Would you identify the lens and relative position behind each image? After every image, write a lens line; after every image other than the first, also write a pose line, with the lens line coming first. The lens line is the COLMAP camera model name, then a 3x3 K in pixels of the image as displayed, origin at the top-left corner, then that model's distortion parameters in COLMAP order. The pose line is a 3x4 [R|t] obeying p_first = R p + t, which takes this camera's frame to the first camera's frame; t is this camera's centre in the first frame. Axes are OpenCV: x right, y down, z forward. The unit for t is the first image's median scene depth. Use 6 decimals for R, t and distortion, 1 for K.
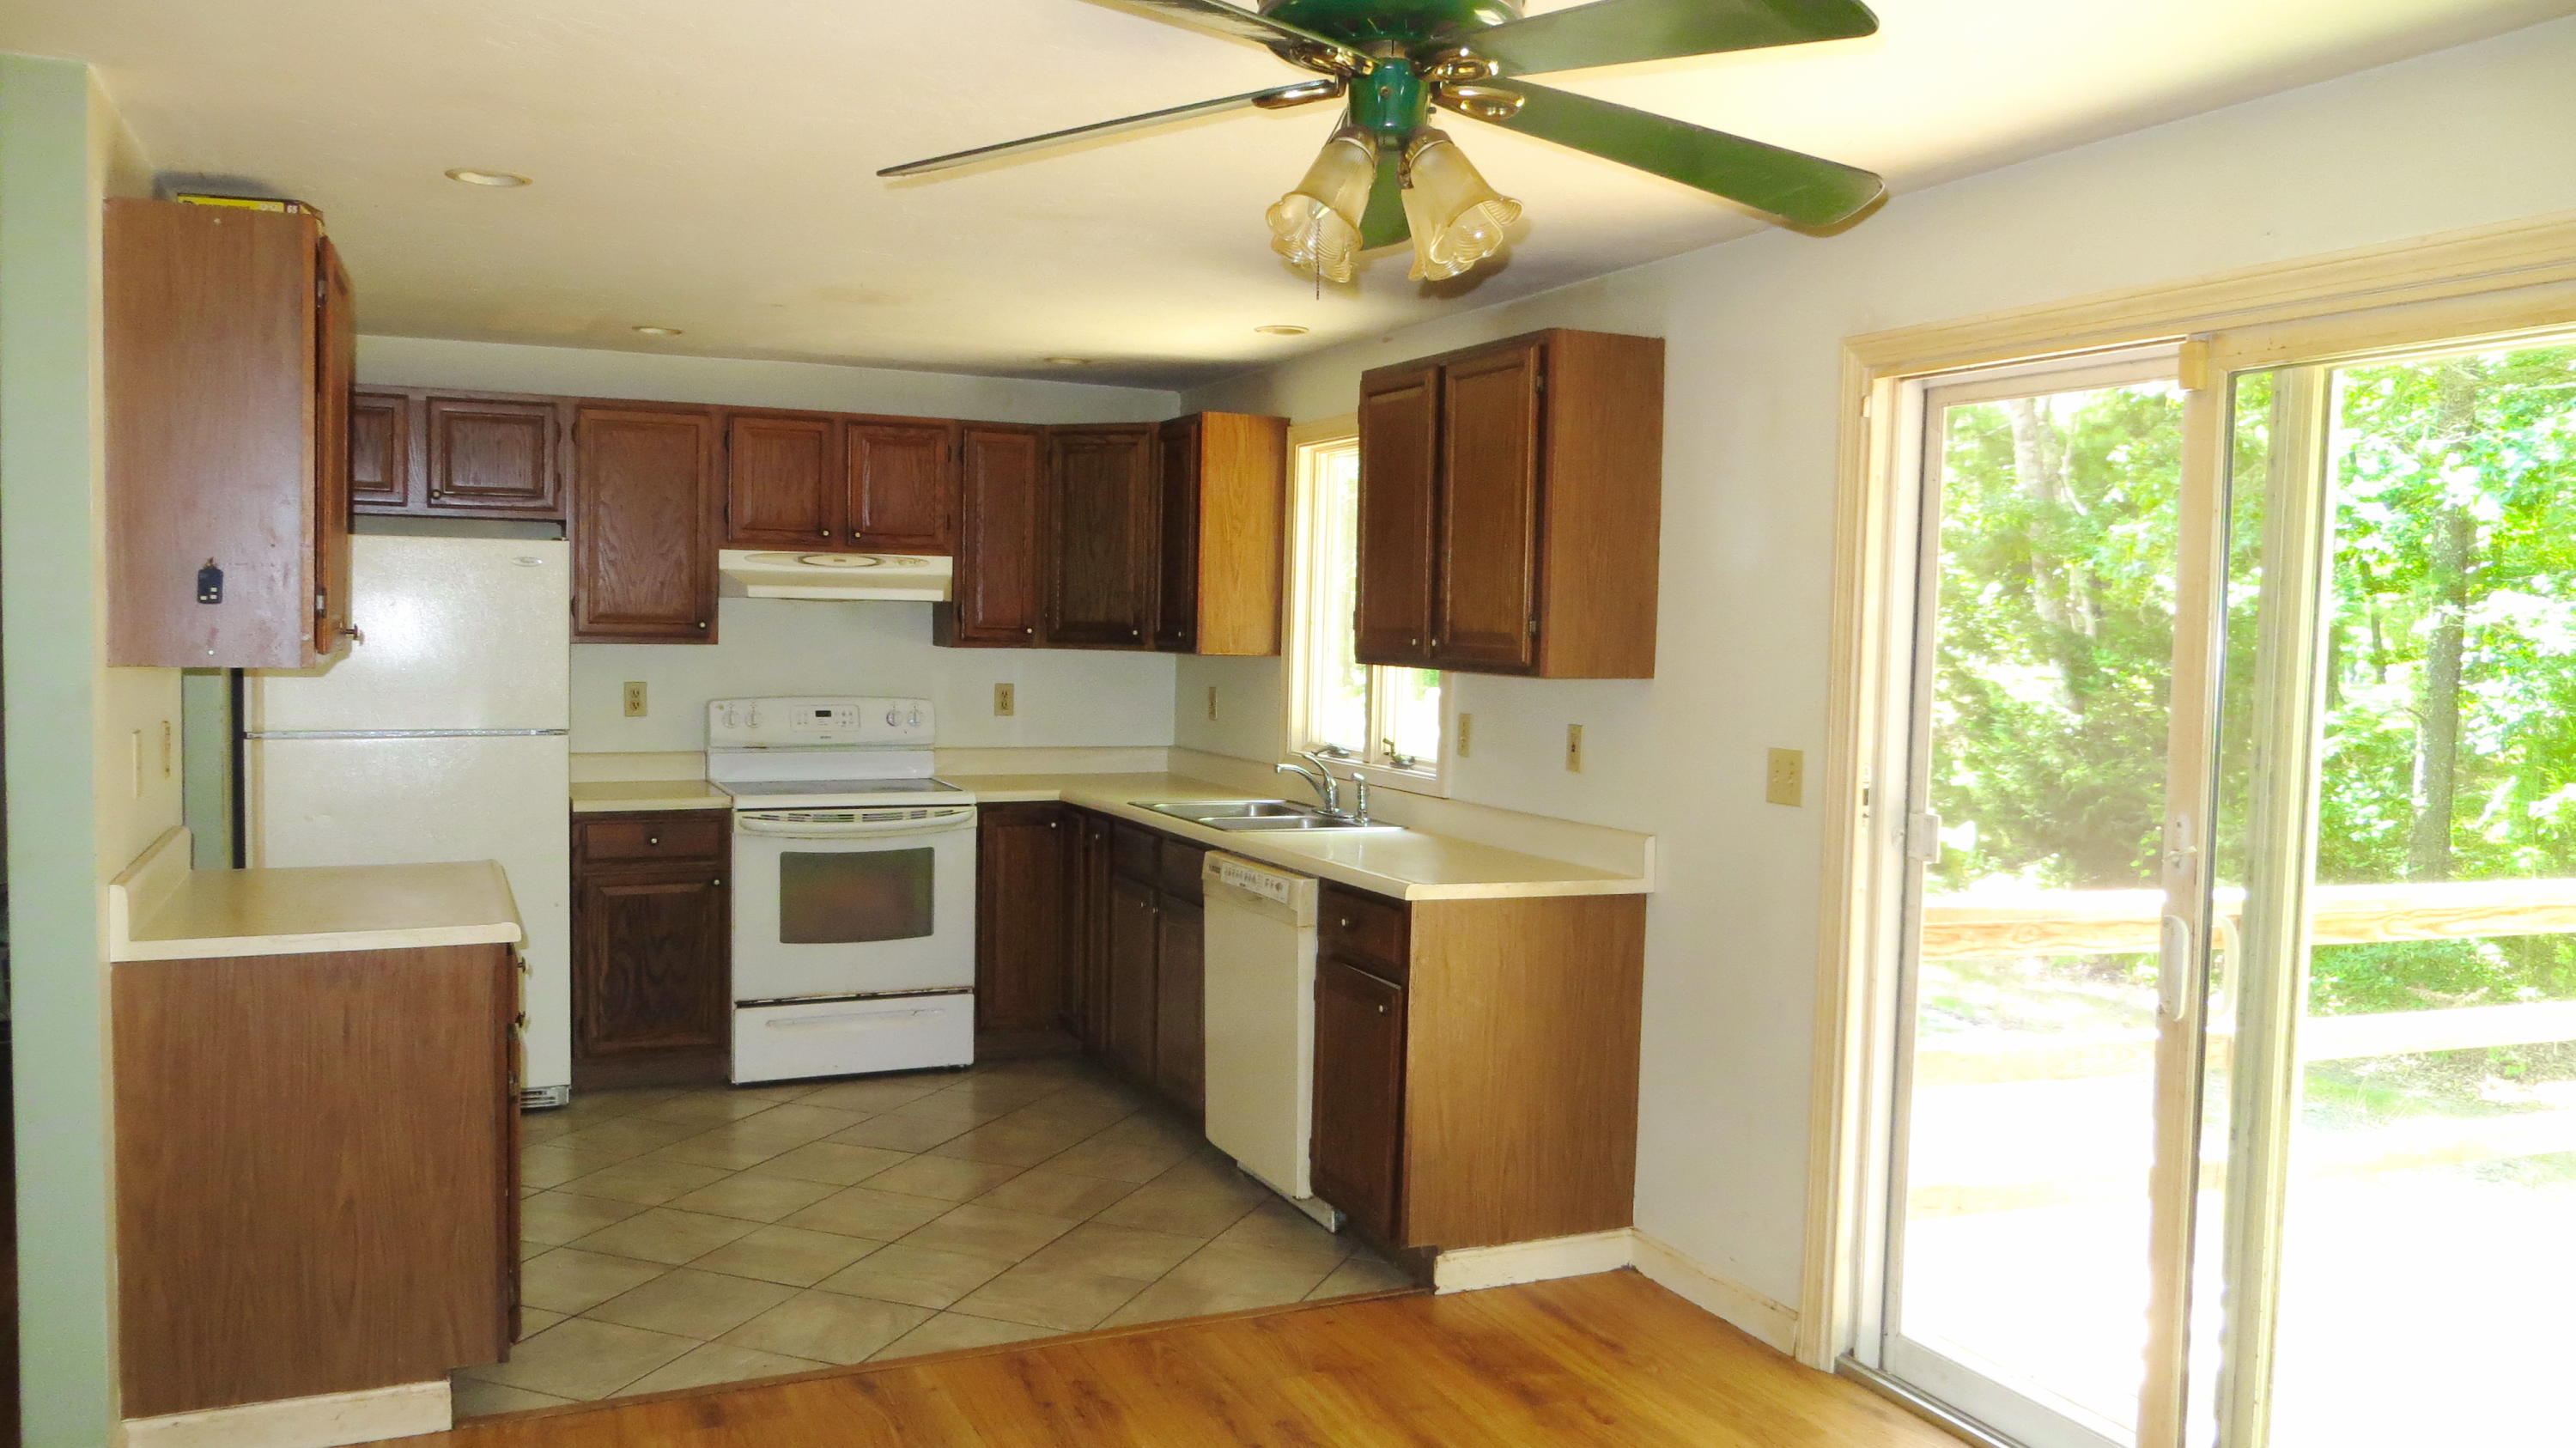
lens RADIAL K [[1948.9, 0, 1288.0], [0, 1948.9, 724.0], [0, 0, 1]] dist [-0.012621, 0.005612]
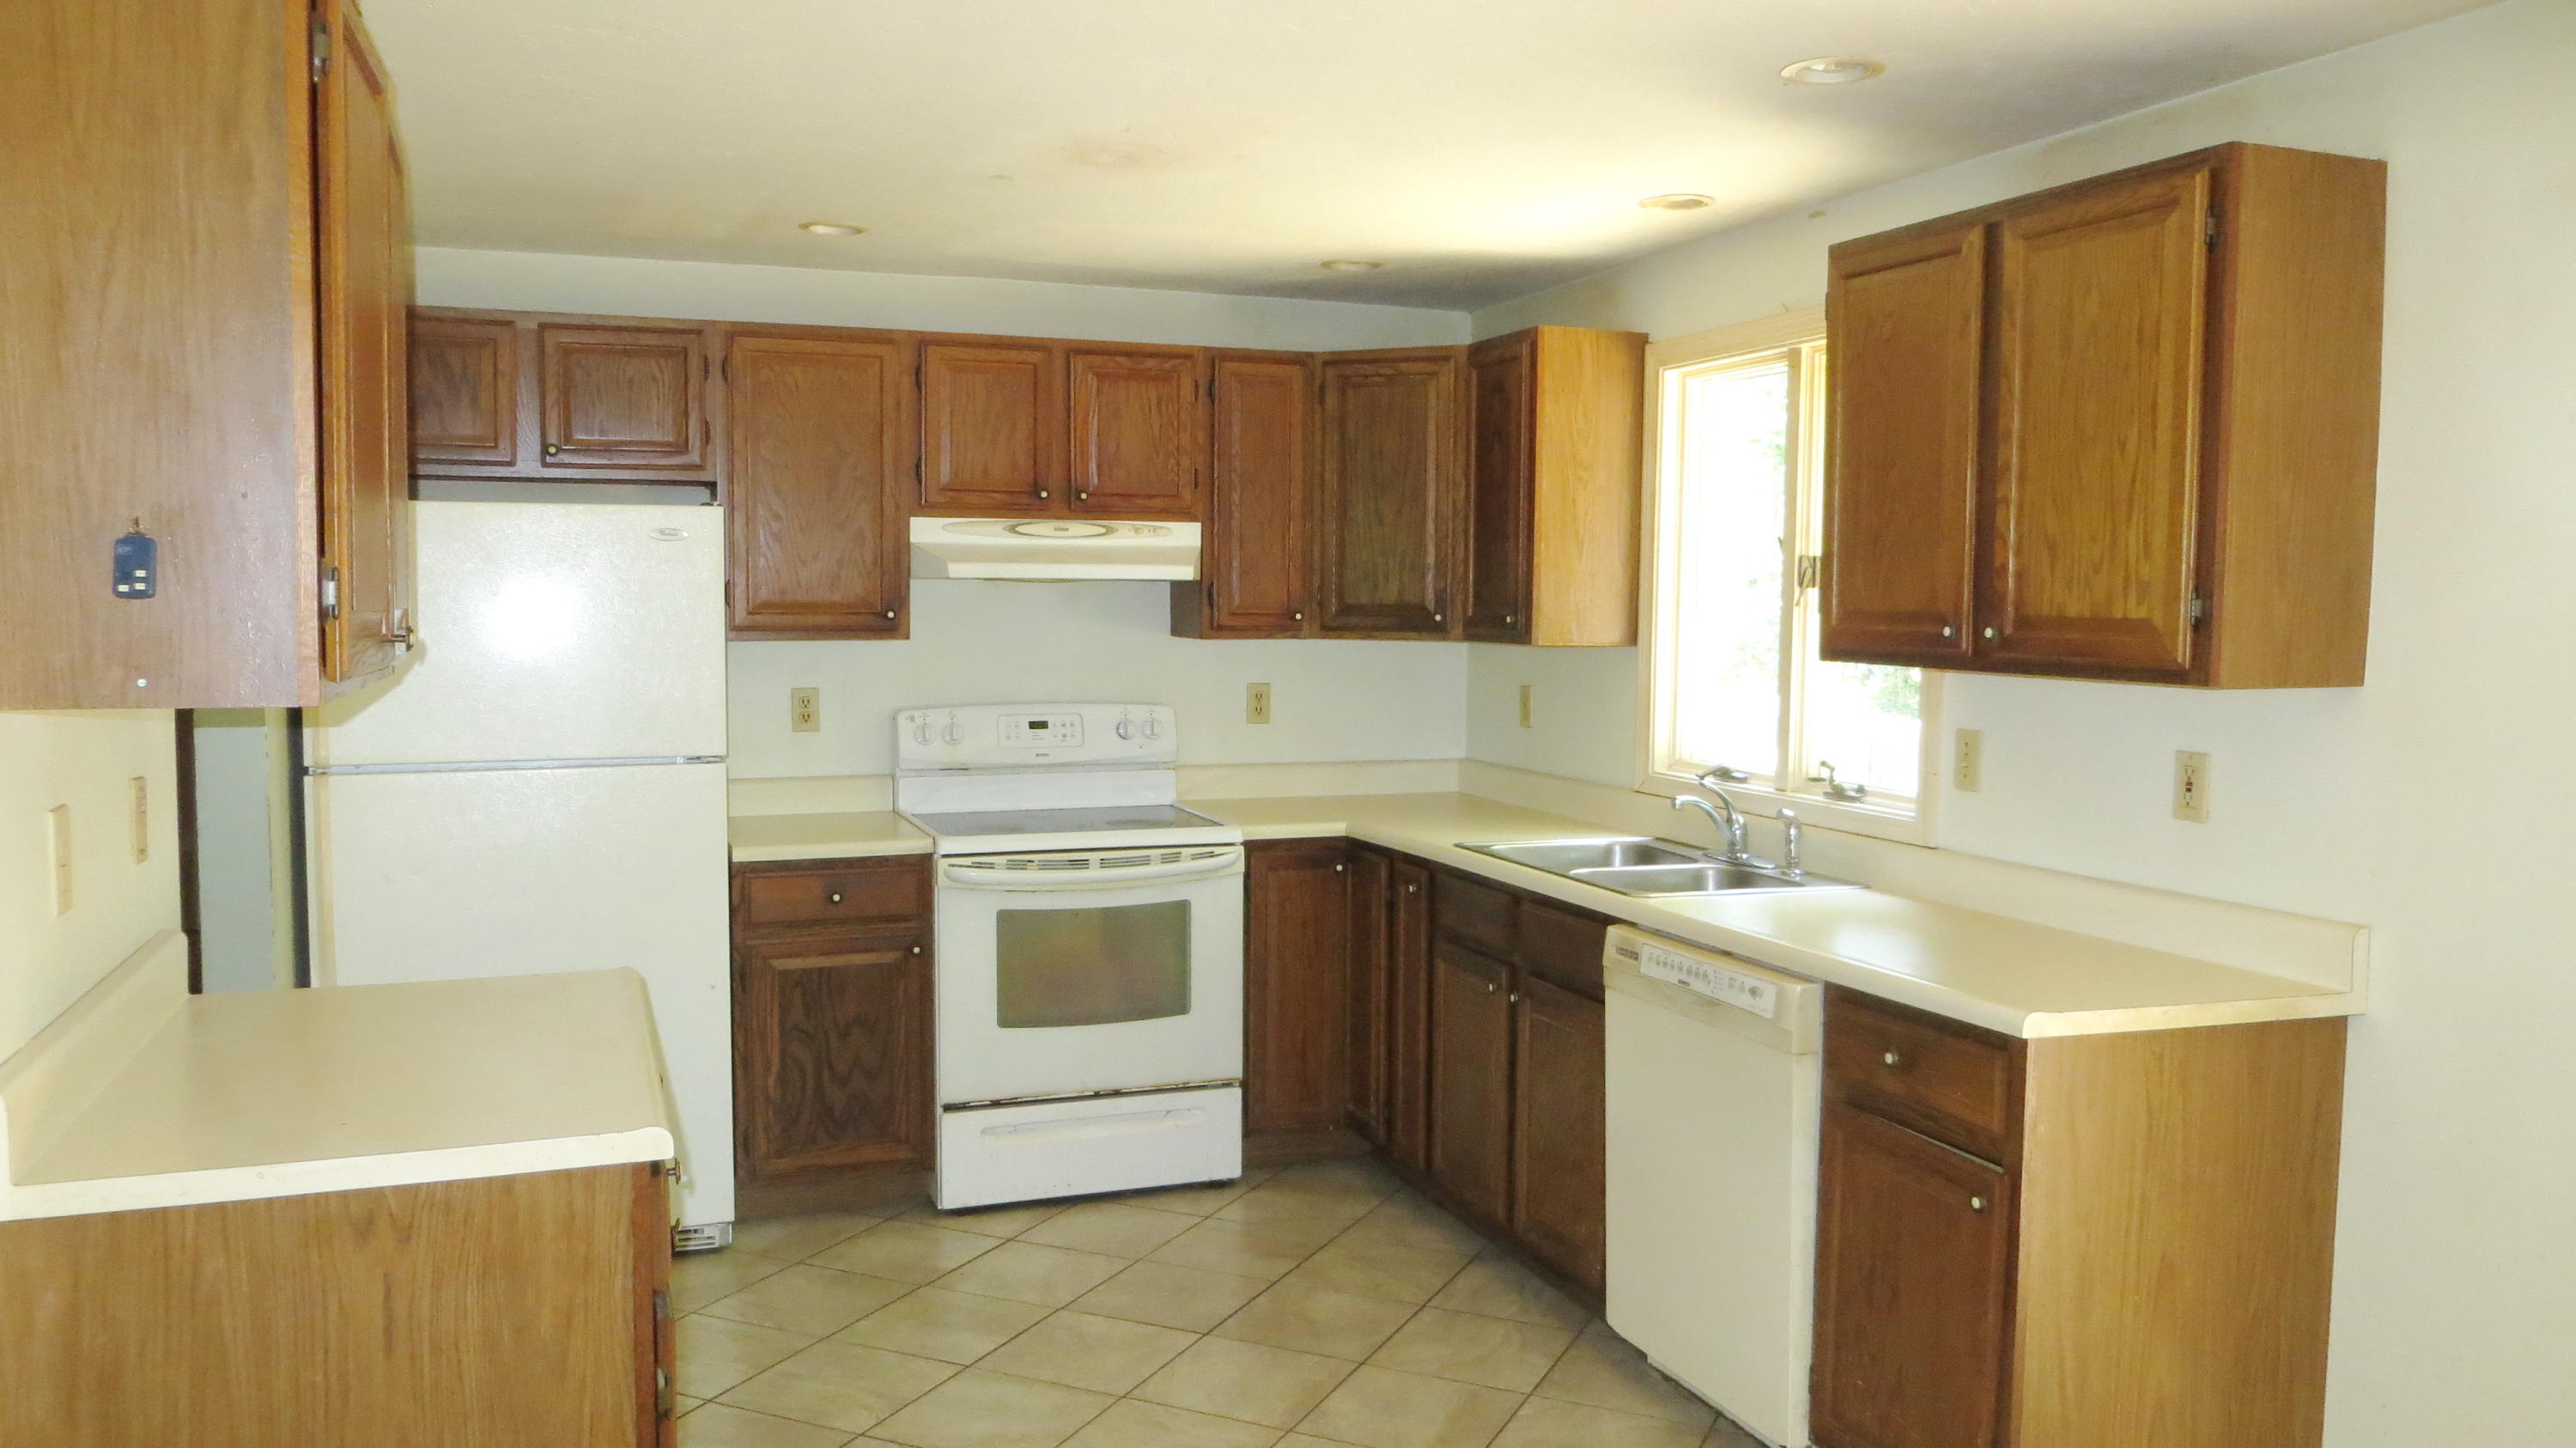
lens RADIAL K [[1948.9, 0, 1288.0], [0, 1948.9, 724.0], [0, 0, 1]] dist [-0.012621, 0.005612]
pose [[0.997961, -0.008337, -0.063281, -0.097196], [0.009155, 0.999878, 0.012635, -0.016216], [0.063168, -0.013189, 0.997916, 0.242505]]
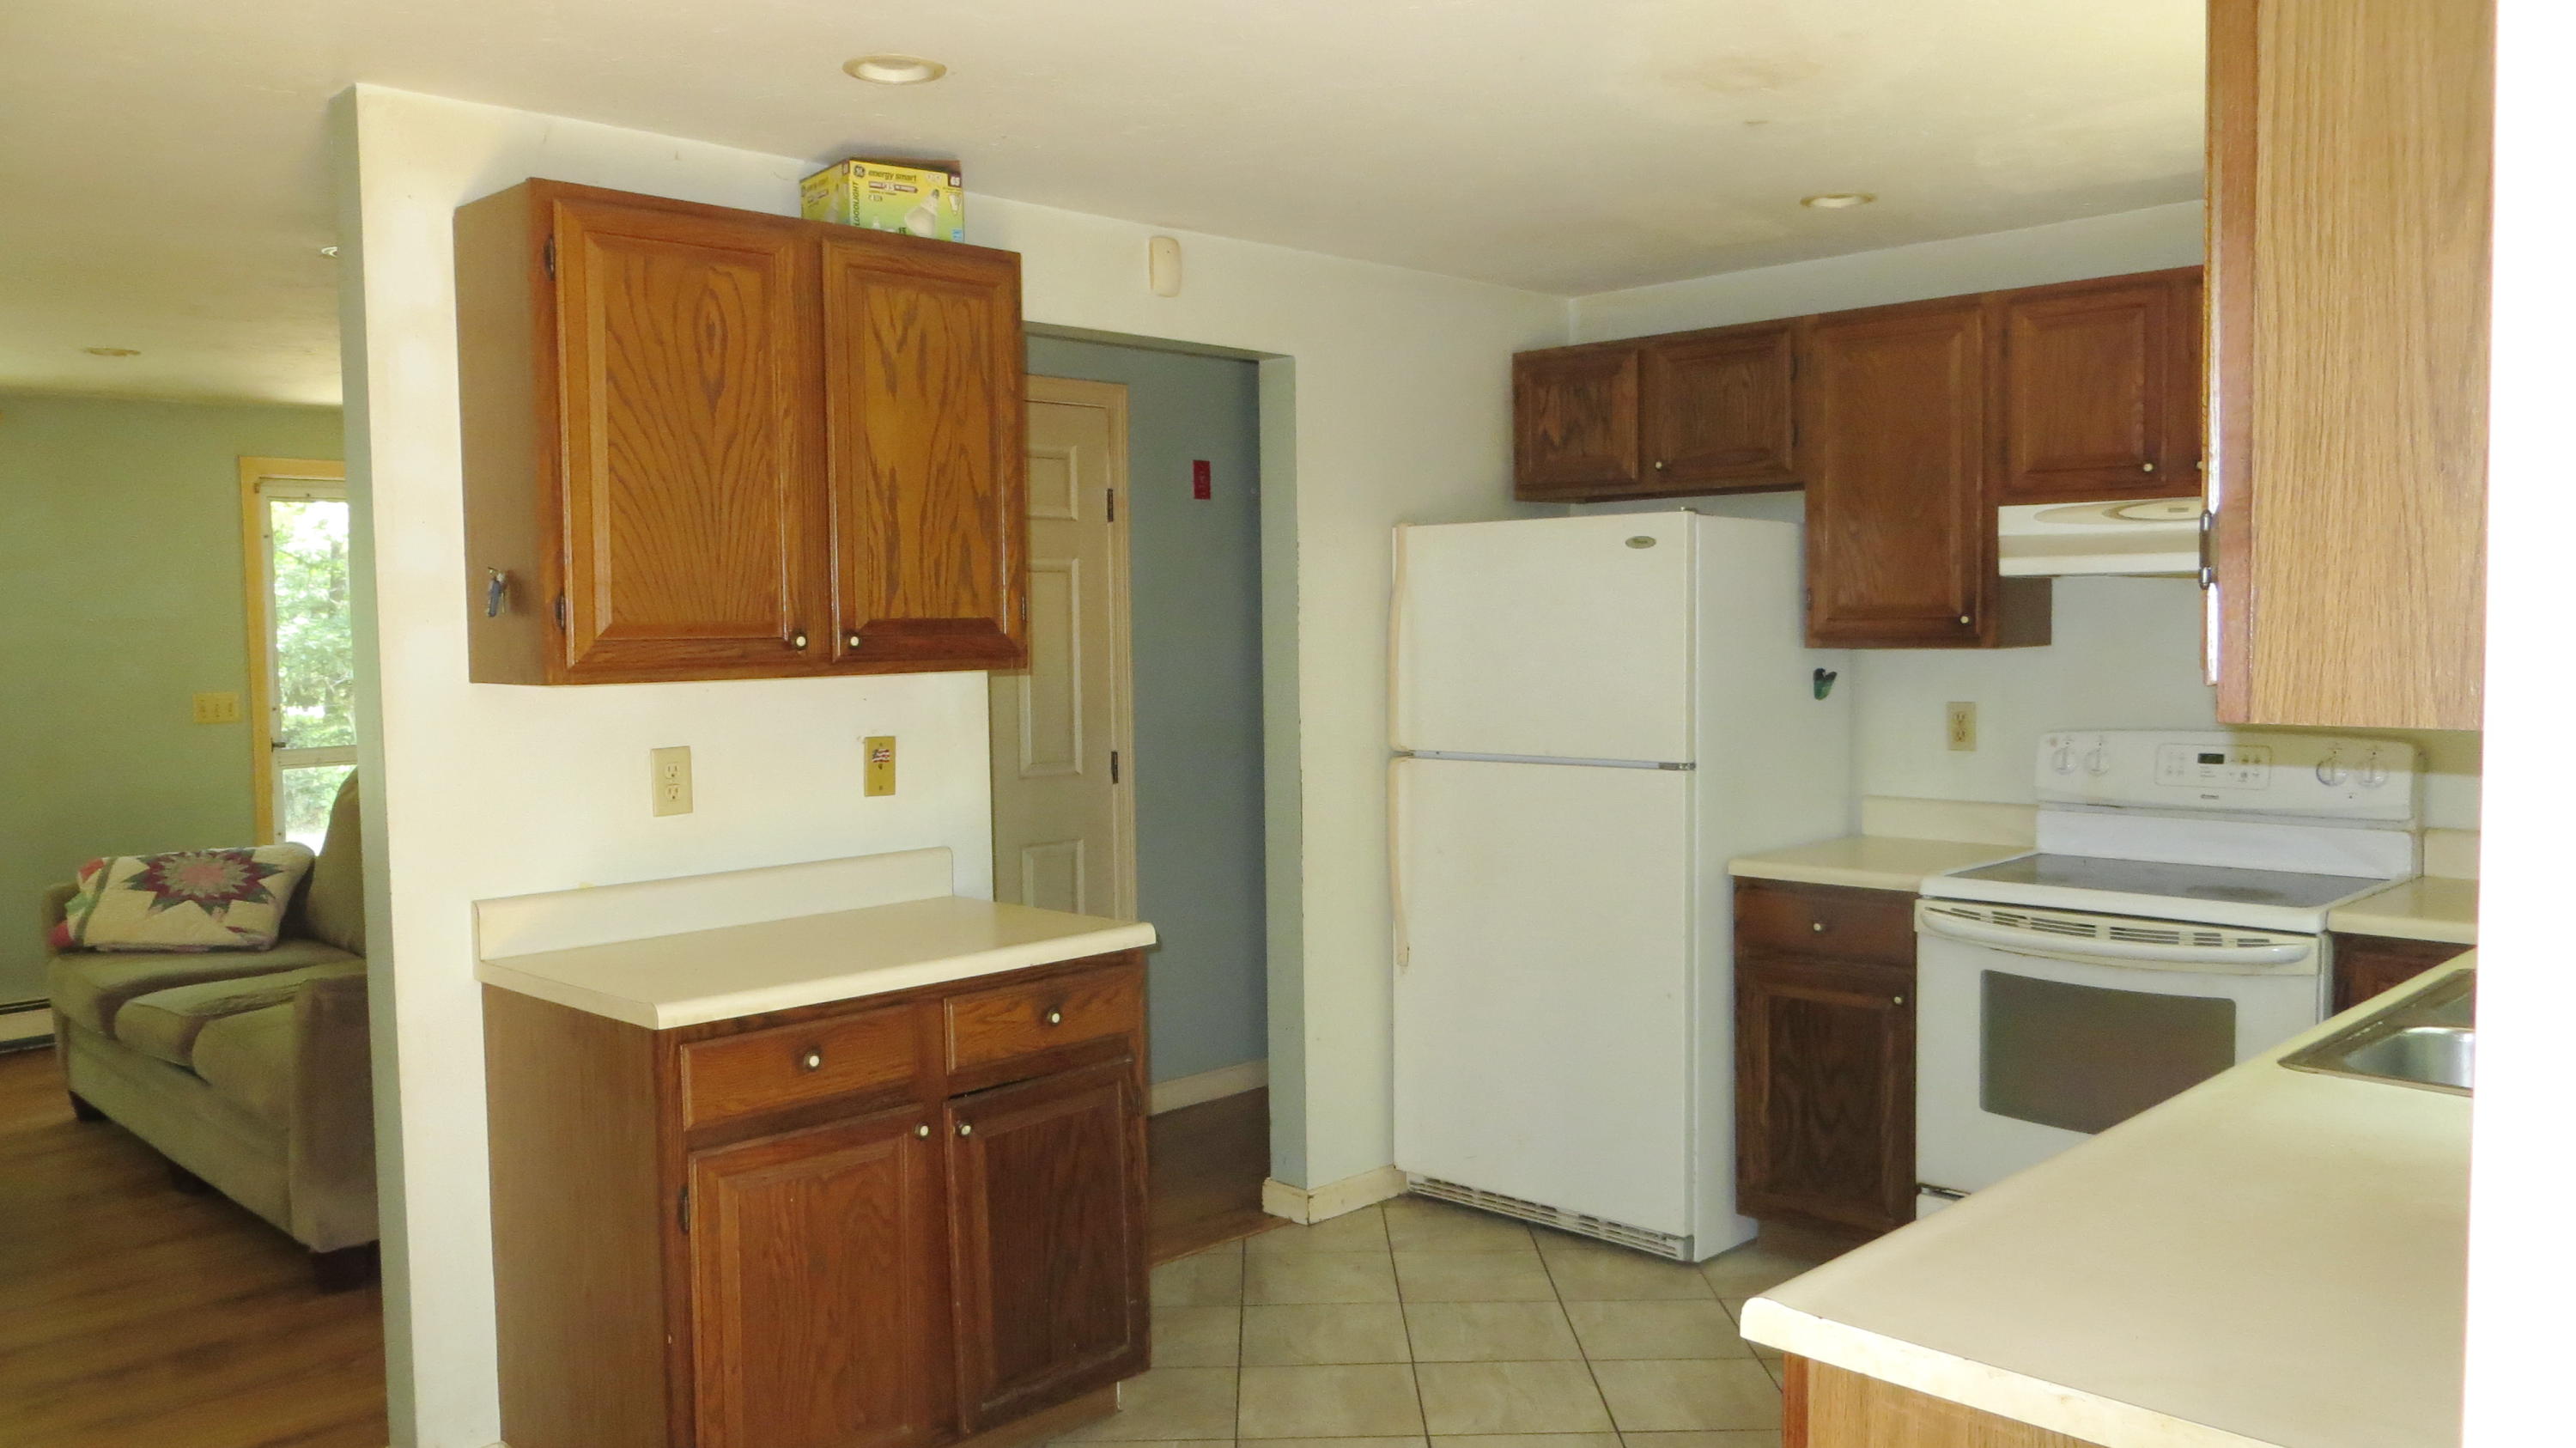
lens RADIAL K [[1948.9, 0, 1288.0], [0, 1948.9, 724.0], [0, 0, 1]] dist [-0.012621, 0.005612]
pose [[0.371562, 0.027364, -0.928005, 0.251478], [-0.032037, 0.999348, 0.016640, -0.018971], [0.927855, 0.023548, 0.372197, 0.546623]]
